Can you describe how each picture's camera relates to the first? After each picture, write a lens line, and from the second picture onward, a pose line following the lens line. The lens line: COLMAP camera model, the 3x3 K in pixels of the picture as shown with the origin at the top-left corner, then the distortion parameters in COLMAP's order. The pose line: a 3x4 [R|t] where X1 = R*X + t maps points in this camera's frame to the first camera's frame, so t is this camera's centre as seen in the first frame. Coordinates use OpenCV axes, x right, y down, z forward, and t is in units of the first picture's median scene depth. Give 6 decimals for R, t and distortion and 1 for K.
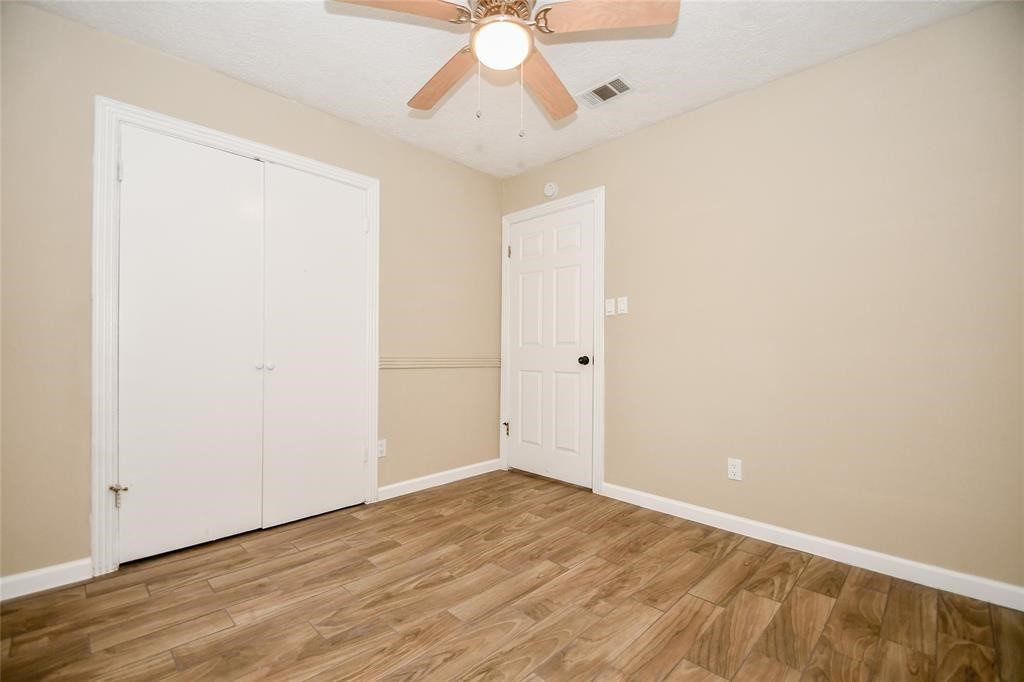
lens RADIAL K [[447.5, 0, 501.0], [0, 447.5, 350.5], [0, 0, 1]] dist [0.020046, -0.018214]
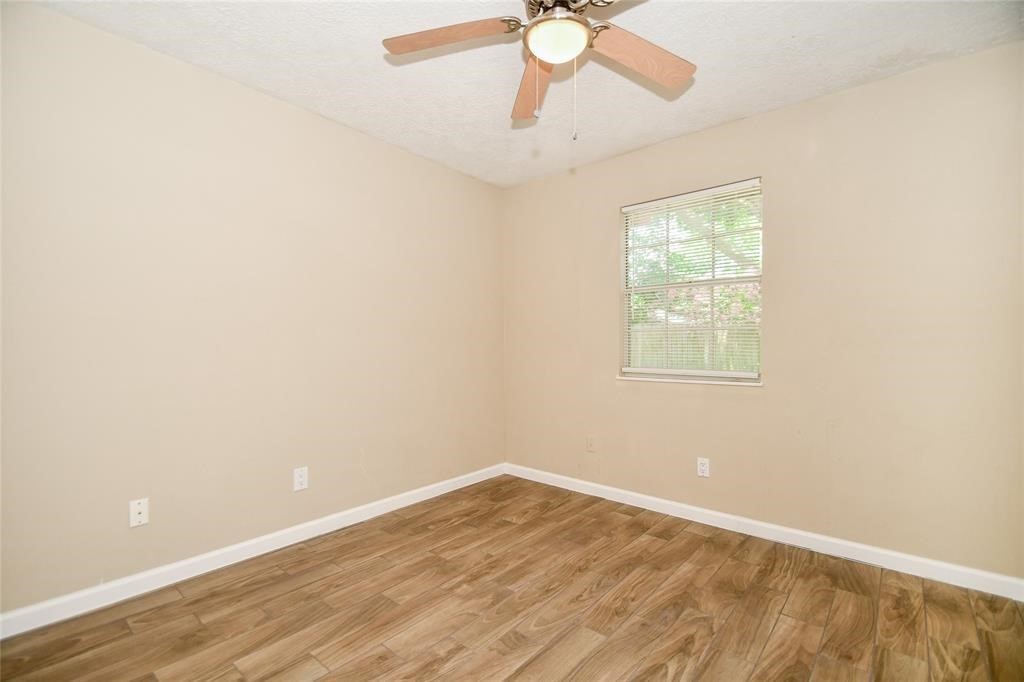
lens RADIAL K [[447.5, 0, 501.0], [0, 447.5, 350.5], [0, 0, 1]] dist [0.020046, -0.018214]
pose [[-0.997719, -0.005873, -0.067252, 0.184940], [-0.006252, 0.999966, 0.005420, -0.048797], [0.067218, 0.005828, -0.997721, 2.034657]]
